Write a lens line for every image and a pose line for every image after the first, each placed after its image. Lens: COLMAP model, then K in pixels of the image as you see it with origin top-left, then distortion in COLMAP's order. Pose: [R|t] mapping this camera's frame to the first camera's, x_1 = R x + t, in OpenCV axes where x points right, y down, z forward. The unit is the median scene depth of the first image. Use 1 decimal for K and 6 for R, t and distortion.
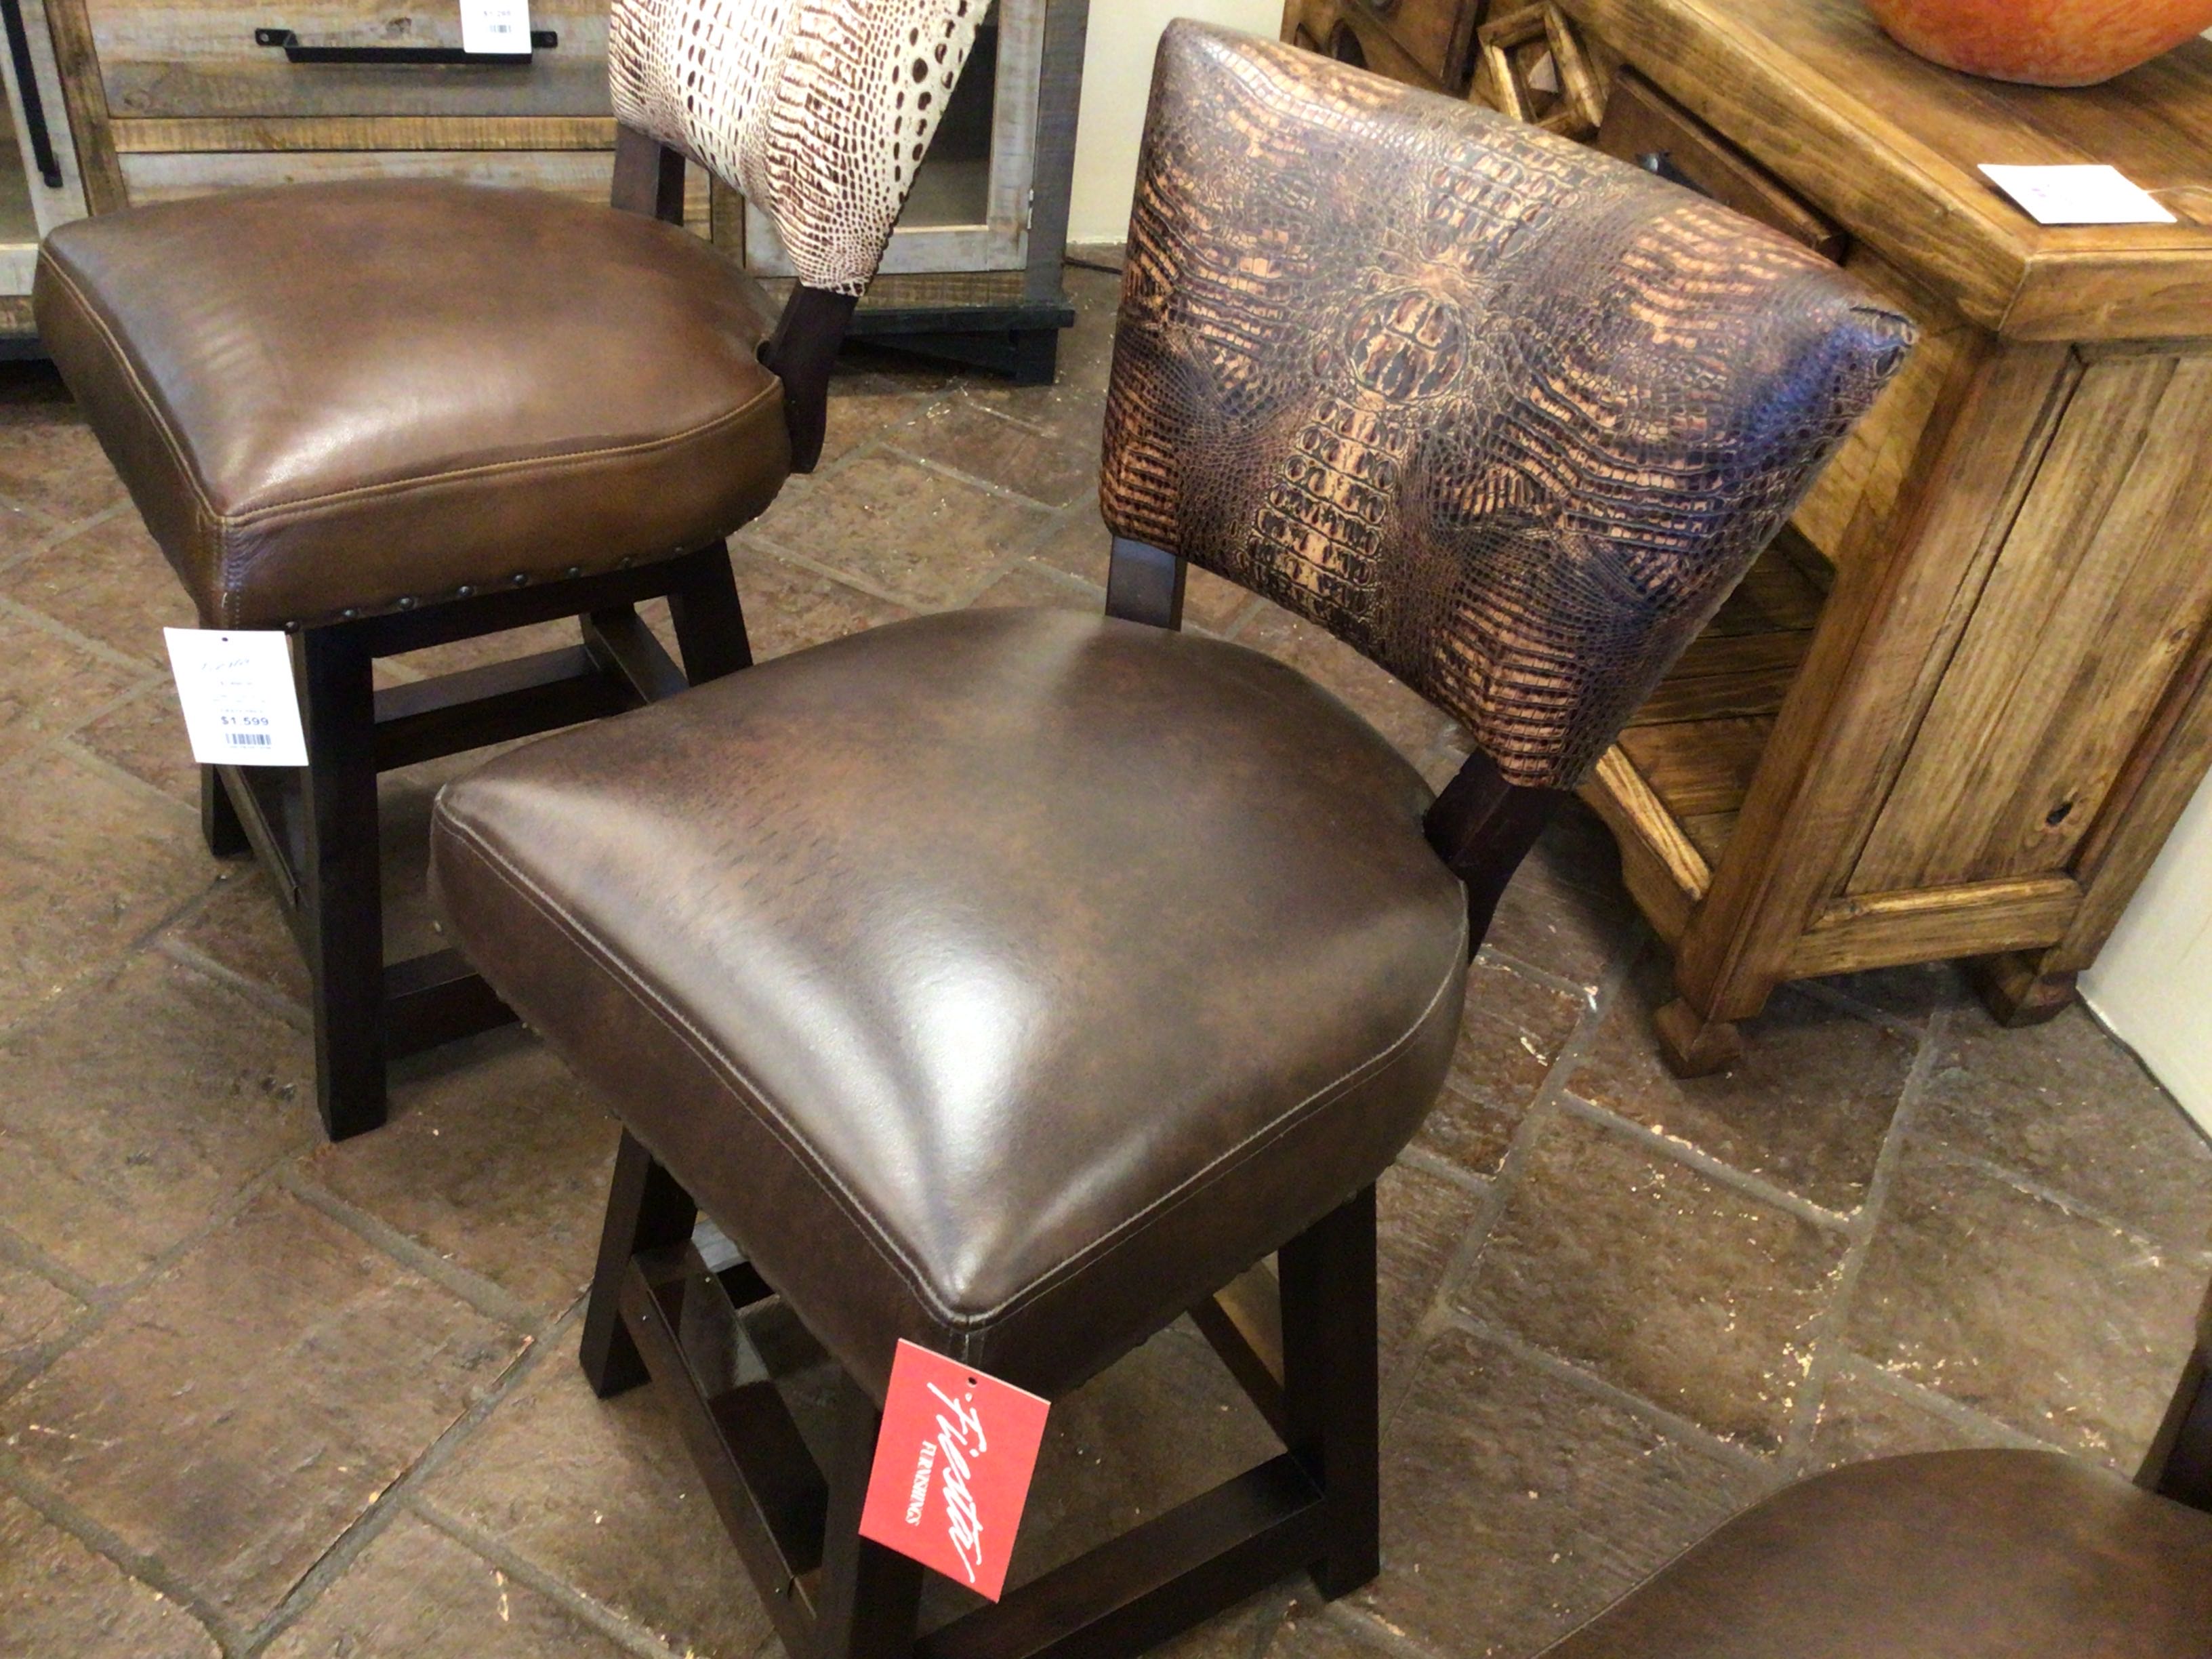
lens RADIAL K [[1954.4, 0, 1107.4], [0, 1954.4, 834.6], [0, 0, 1]] dist [0.066644, -0.077298]
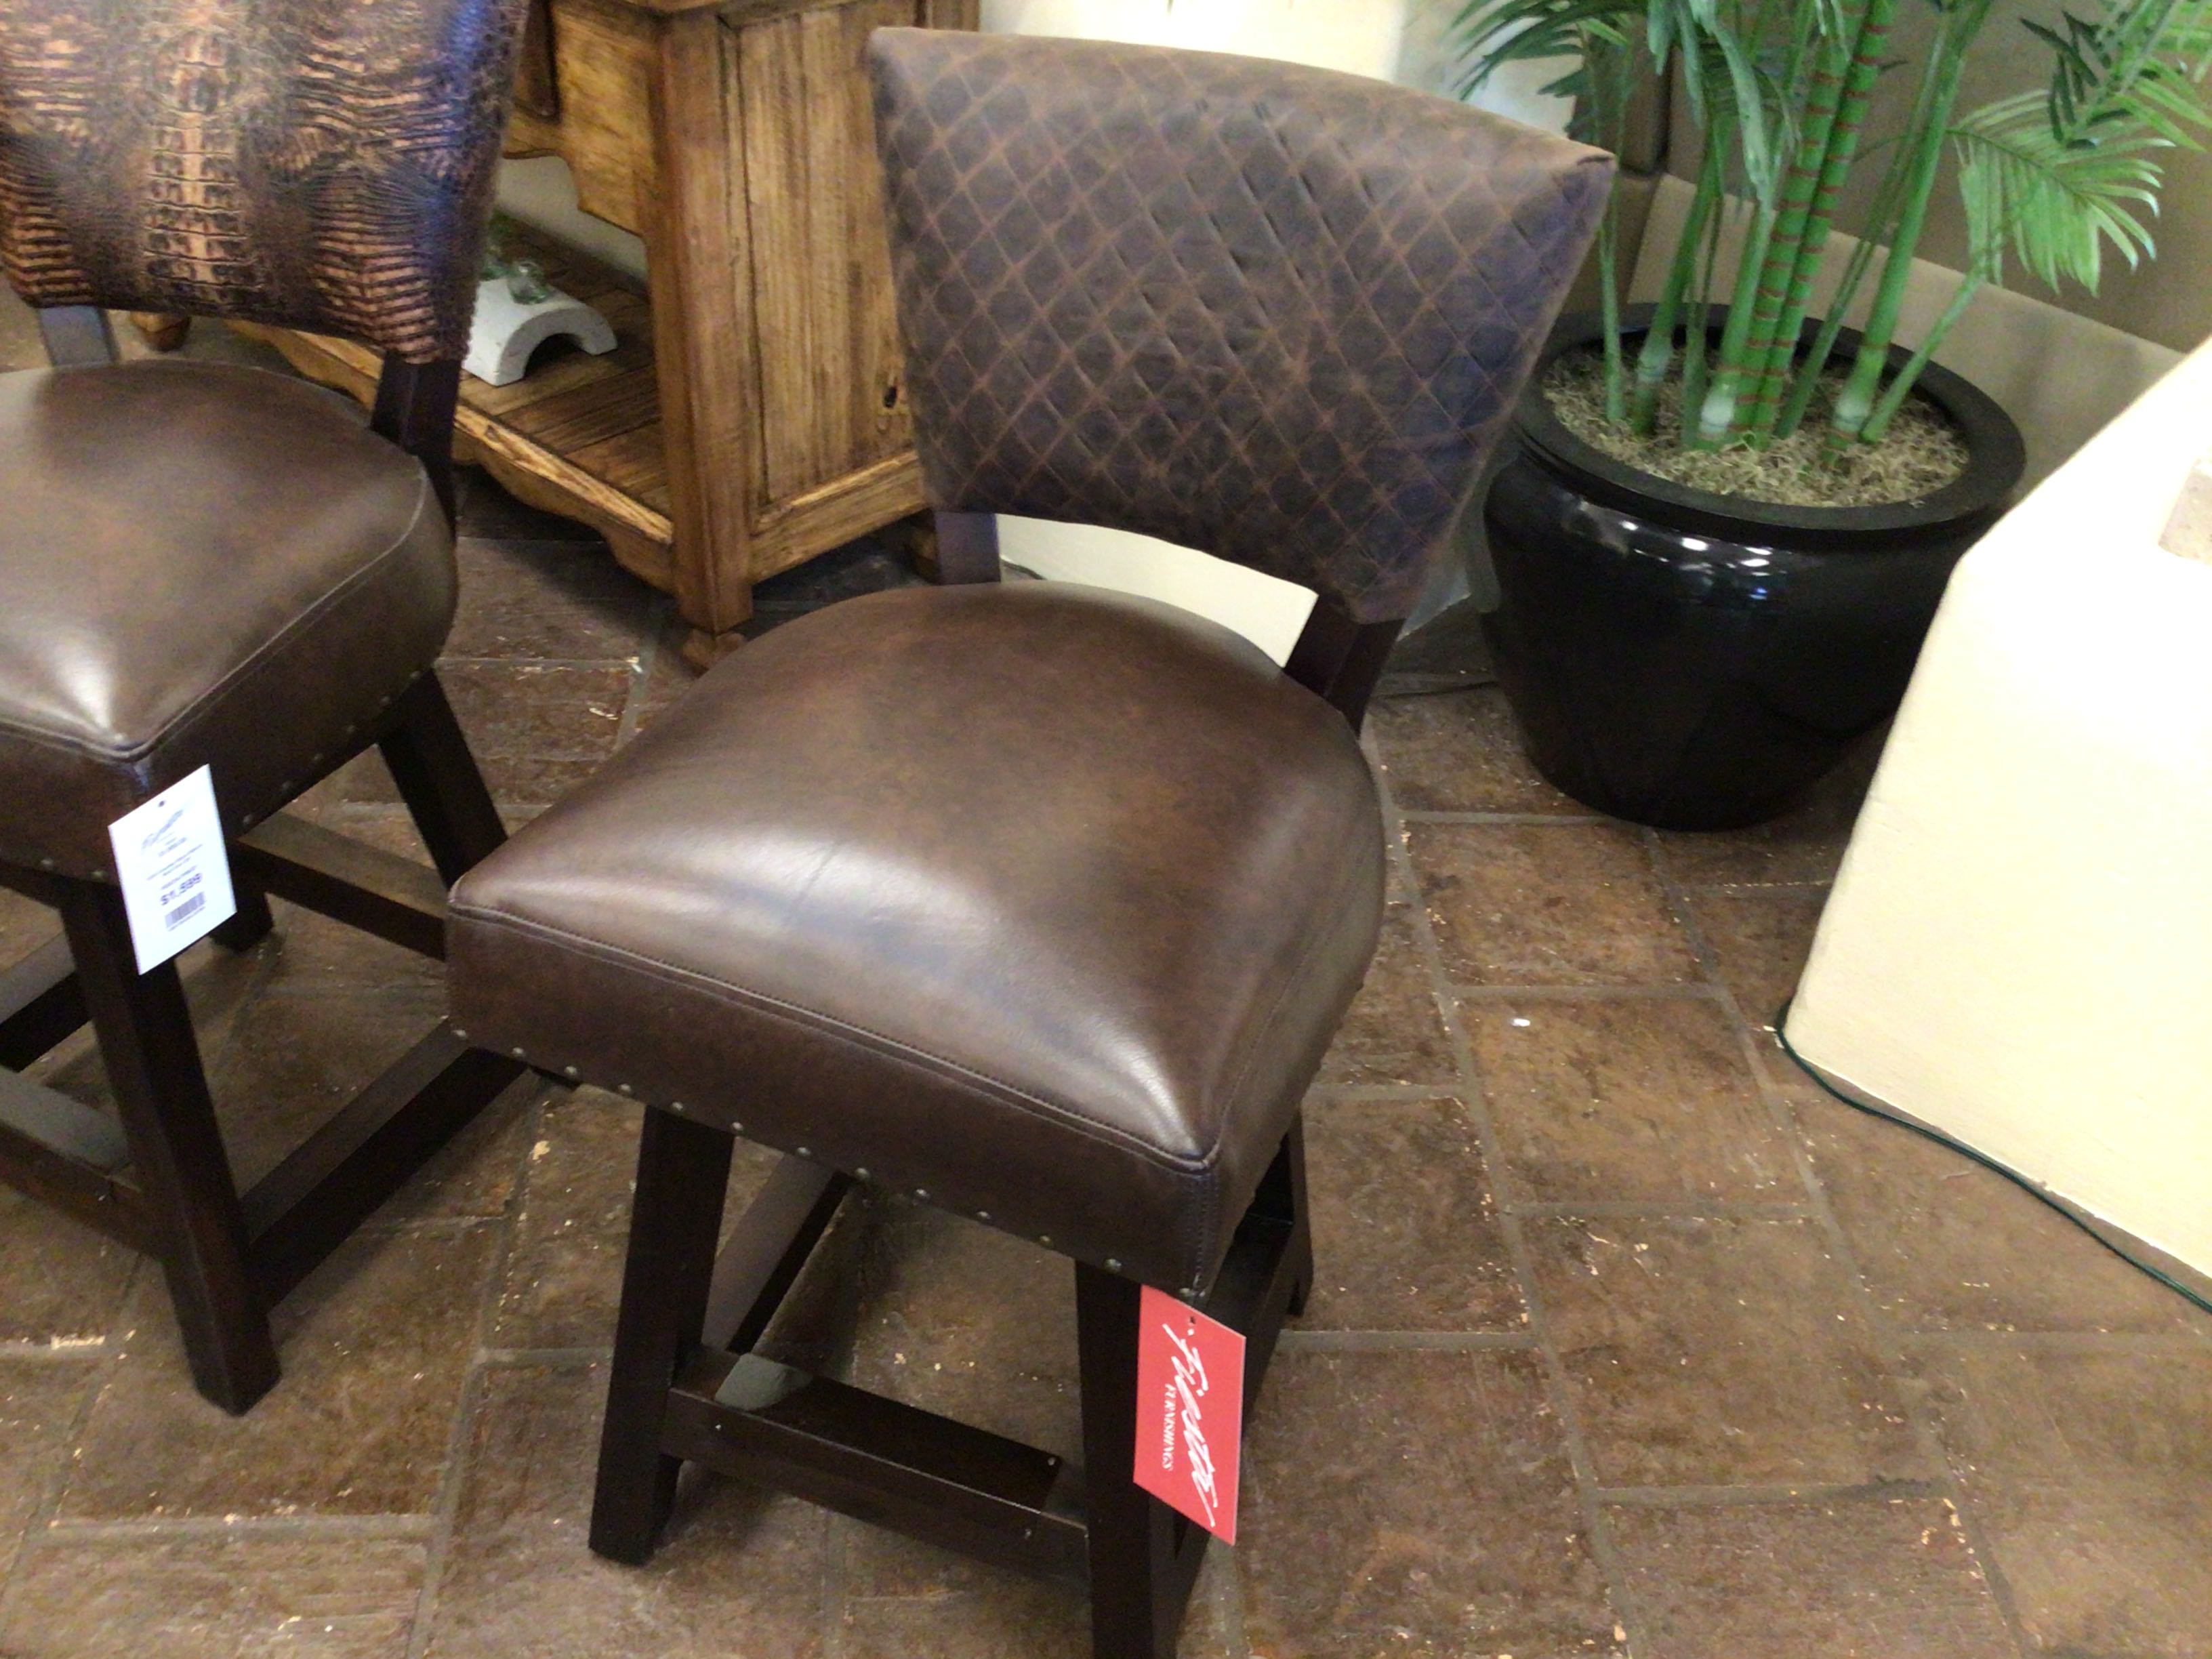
lens RADIAL K [[1954.4, 0, 1102.9], [0, 1954.4, 828.0], [0, 0, 1]] dist [0.066644, -0.077298]
pose [[0.841864, -0.369377, 0.393479, -0.047167], [0.372204, 0.925330, 0.072305, 0.340155], [-0.390806, 0.085583, 0.916486, -0.397419]]
